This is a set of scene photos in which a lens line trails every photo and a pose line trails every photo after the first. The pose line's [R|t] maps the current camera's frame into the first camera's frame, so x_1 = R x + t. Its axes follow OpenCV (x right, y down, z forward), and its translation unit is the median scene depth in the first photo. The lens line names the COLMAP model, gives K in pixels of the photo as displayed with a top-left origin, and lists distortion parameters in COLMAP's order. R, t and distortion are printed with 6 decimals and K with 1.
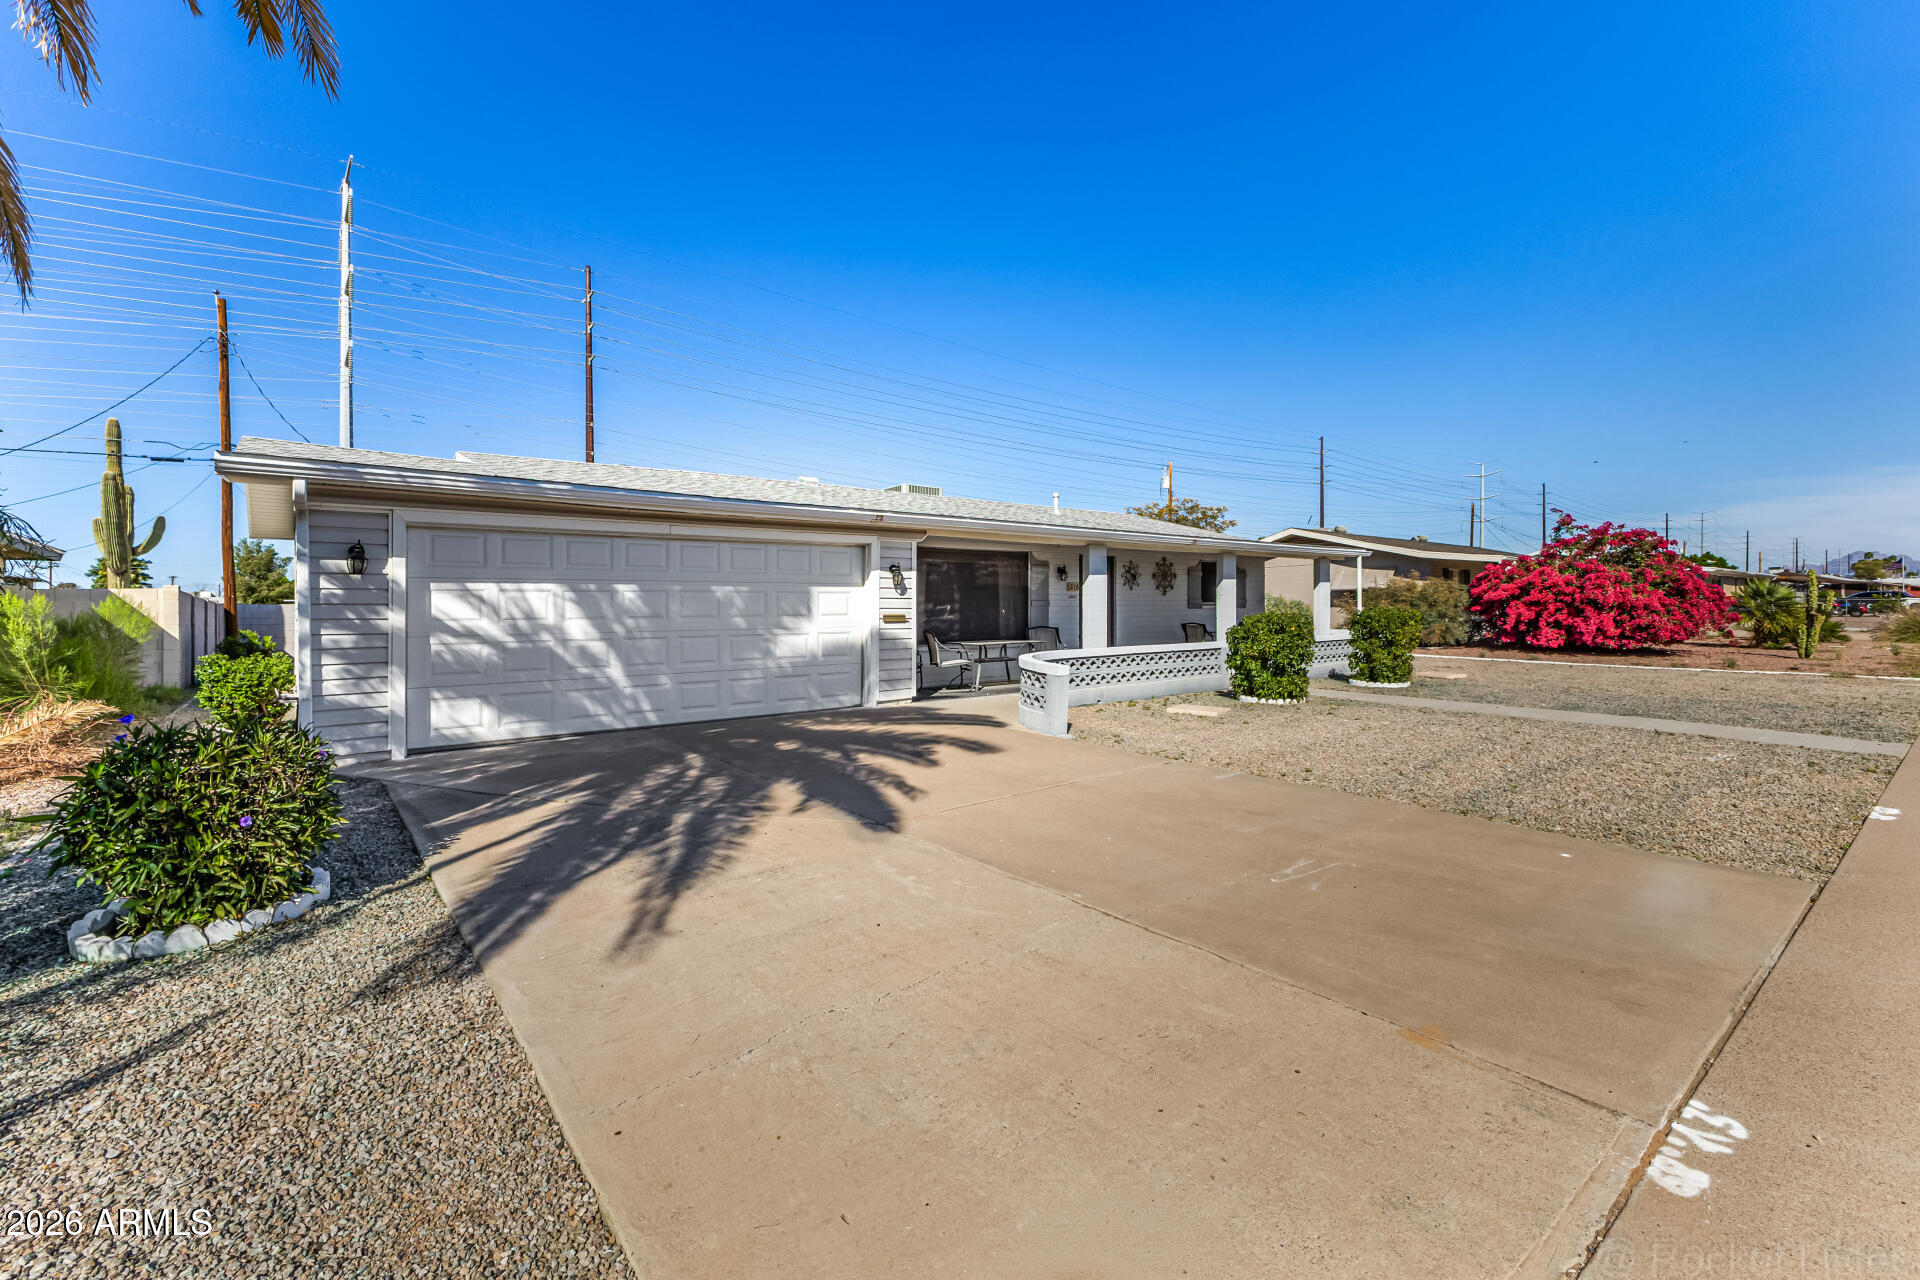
lens RADIAL K [[840.6, 0, 941.2], [0, 840.6, 626.1], [0, 0, 1]] dist [0.001221, -0.000088]
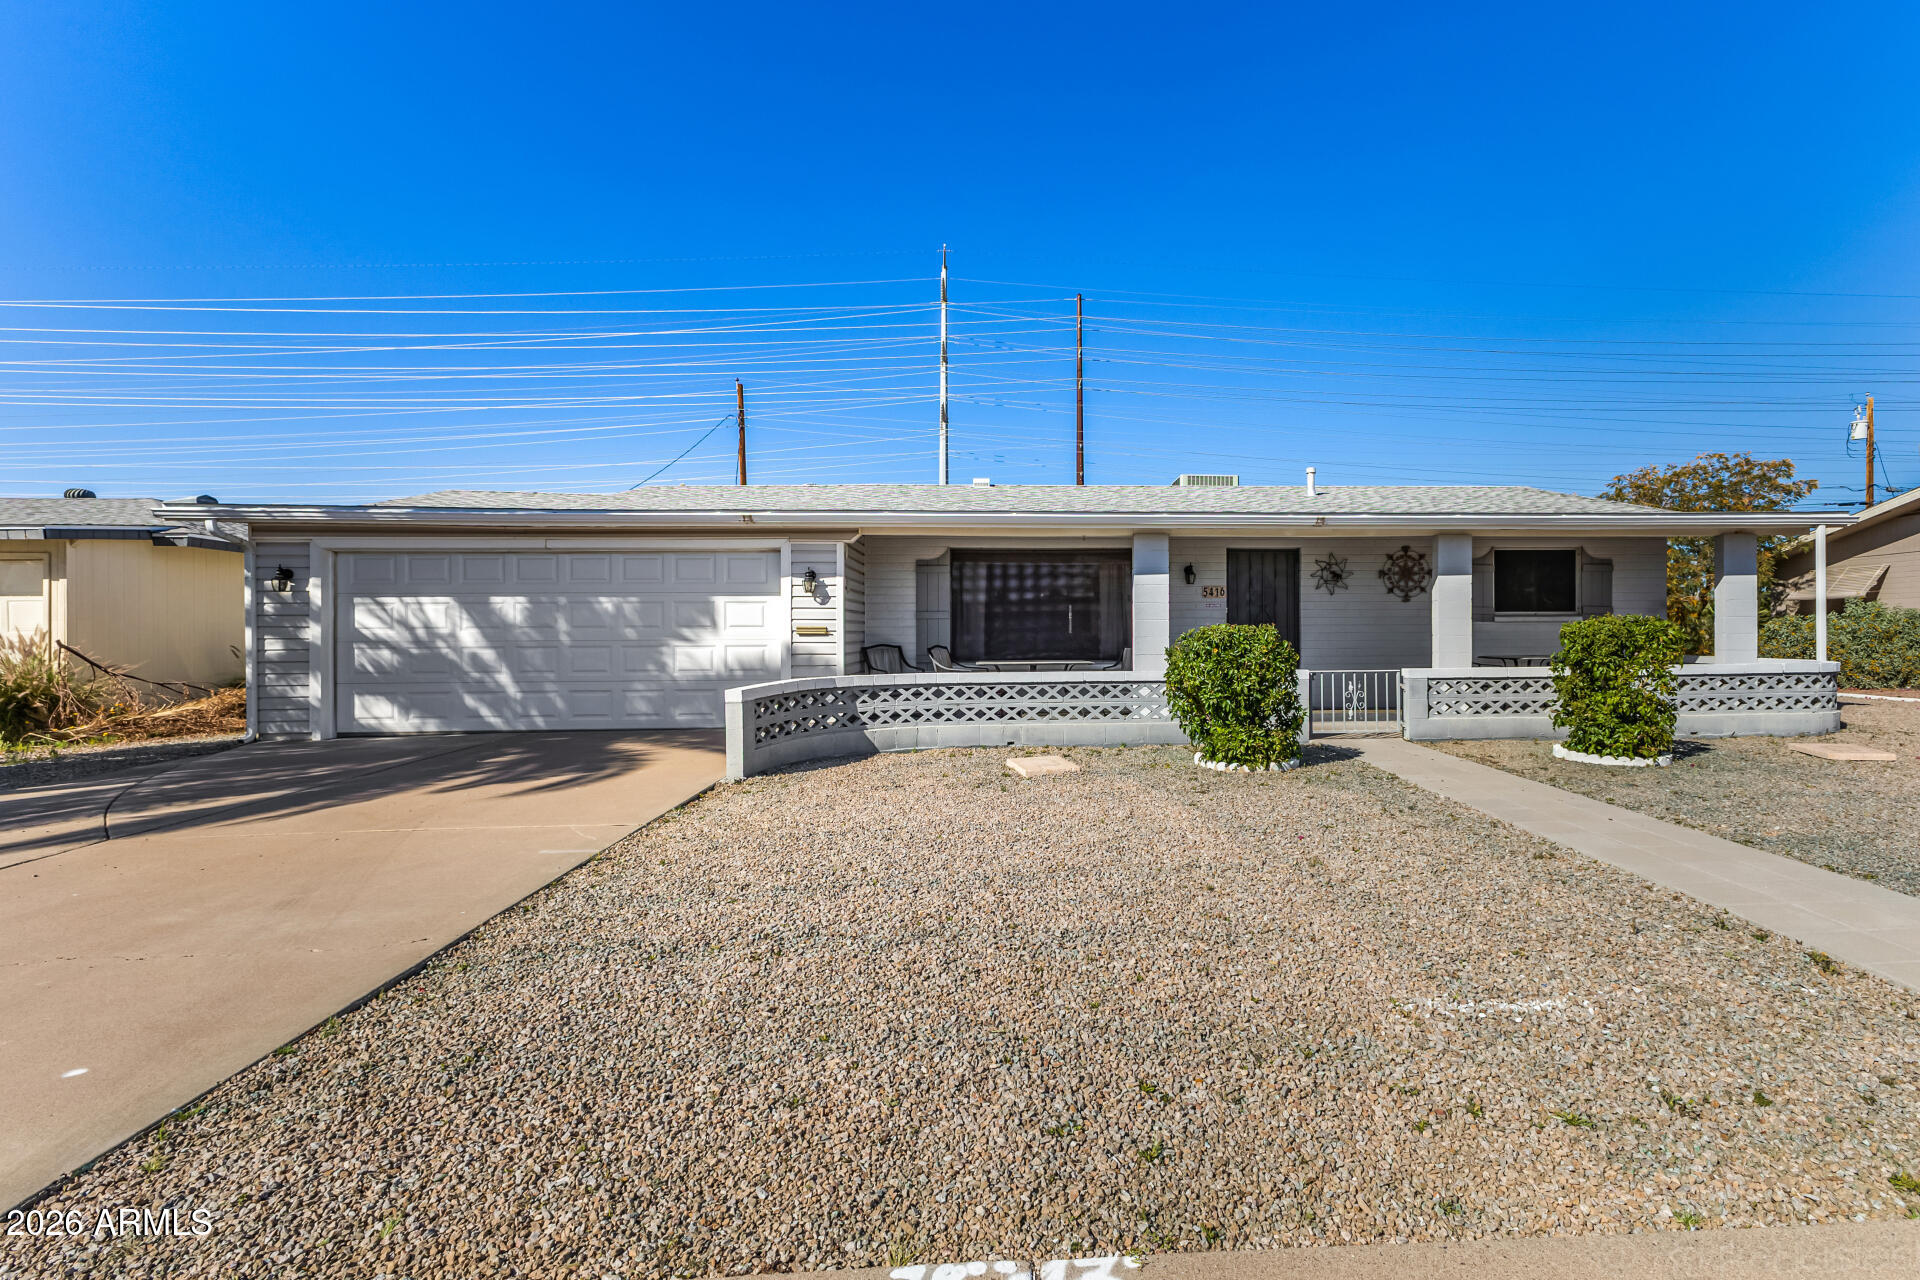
lens RADIAL K [[885.0, 0, 993.9], [0, 885.0, 635.8], [0, 0, 1]] dist [0.001033, 0.000250]
pose [[0.813152, 0.005558, -0.582024, 0.658590], [-0.013492, 0.999866, -0.009302, 0.001916], [0.581894, 0.015417, 0.813118, 0.372047]]
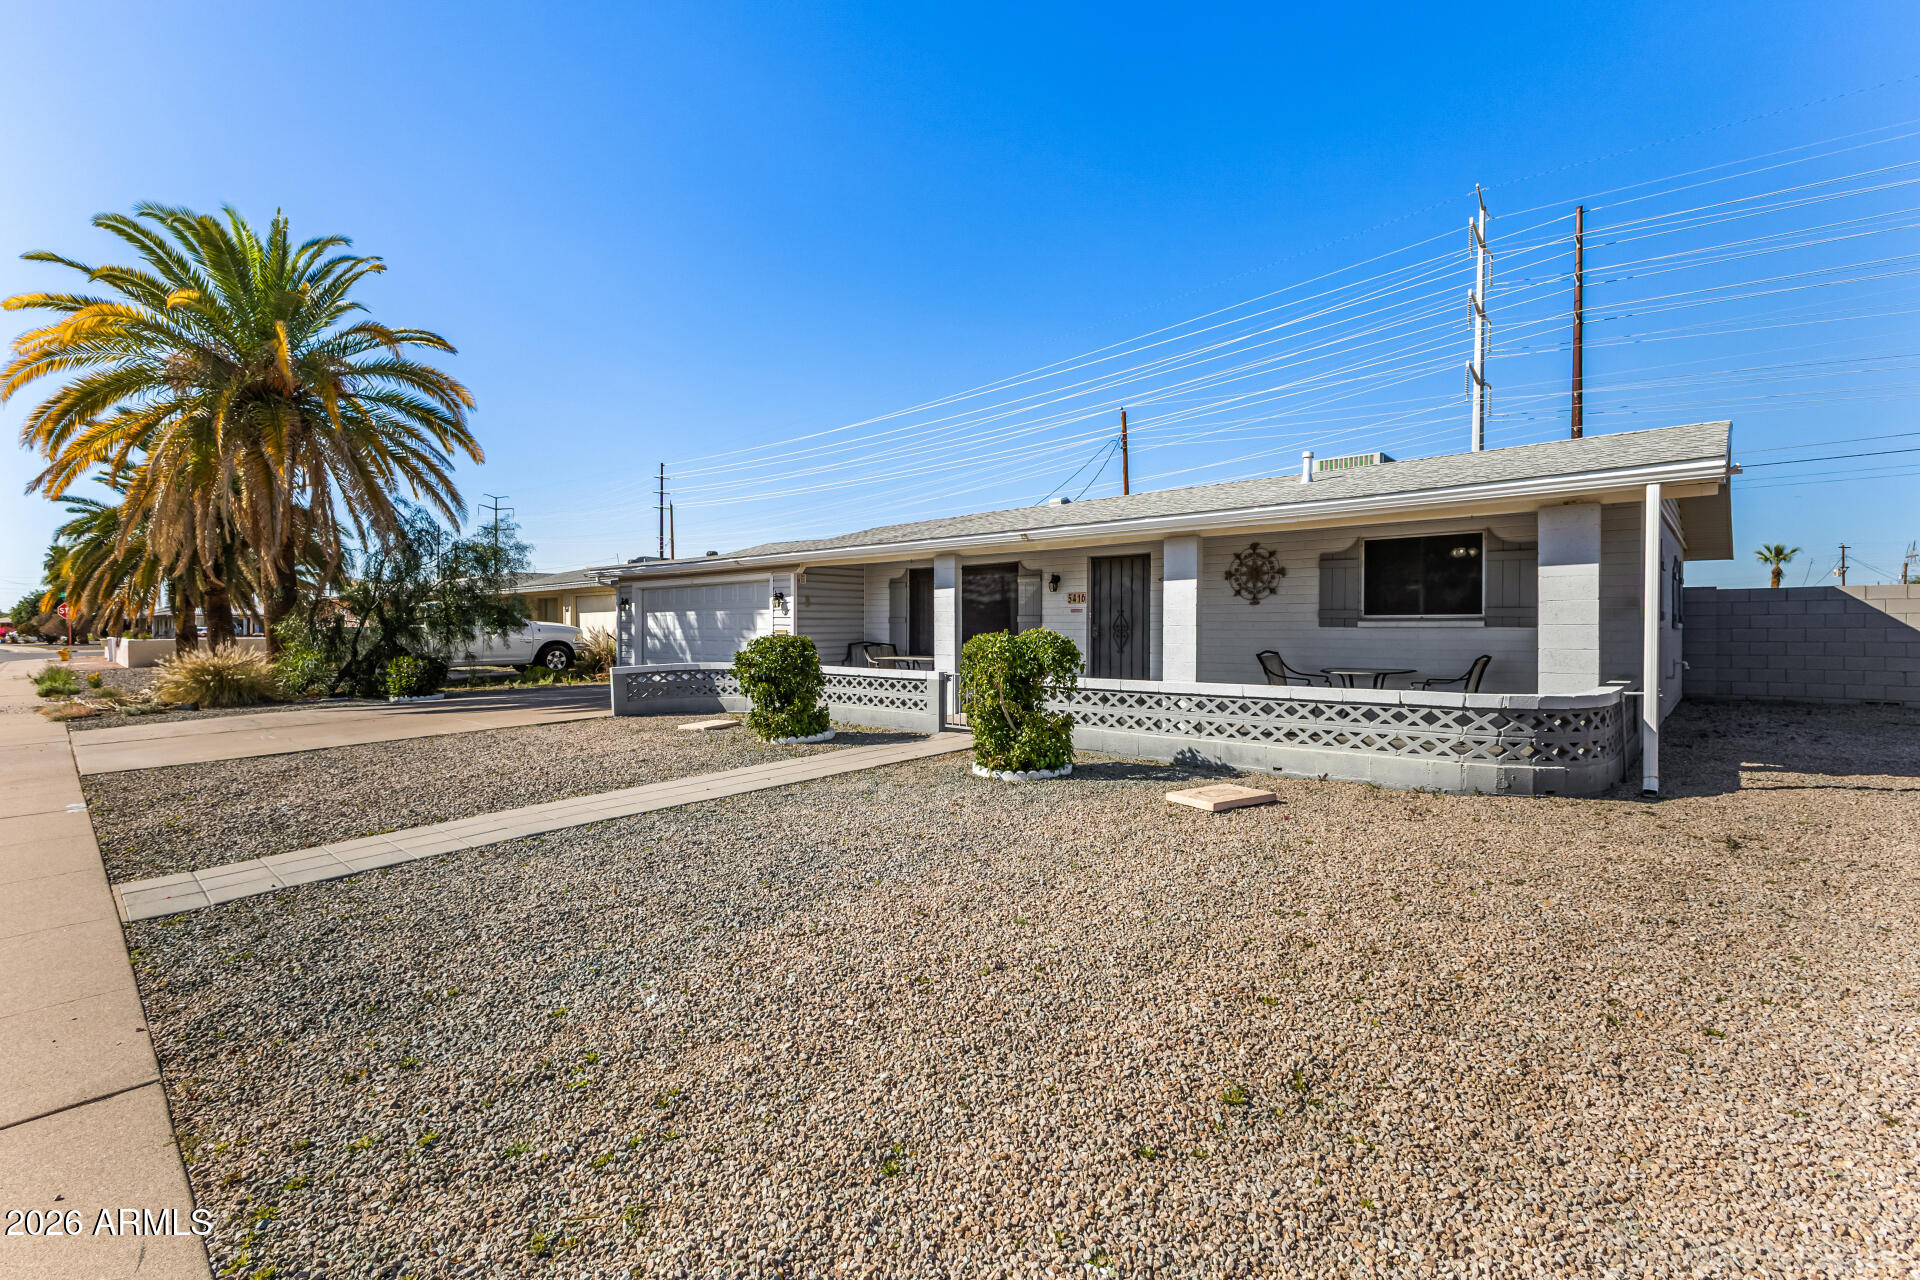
lens RADIAL K [[840.6, 0, 969.8], [0, 840.6, 633.6], [0, 0, 1]] dist [0.001221, -0.000088]
pose [[0.146412, 0.021352, -0.988993, 1.345532], [-0.016886, 0.999675, 0.019083, -0.039315], [0.989080, 0.013906, 0.146725, 1.136980]]
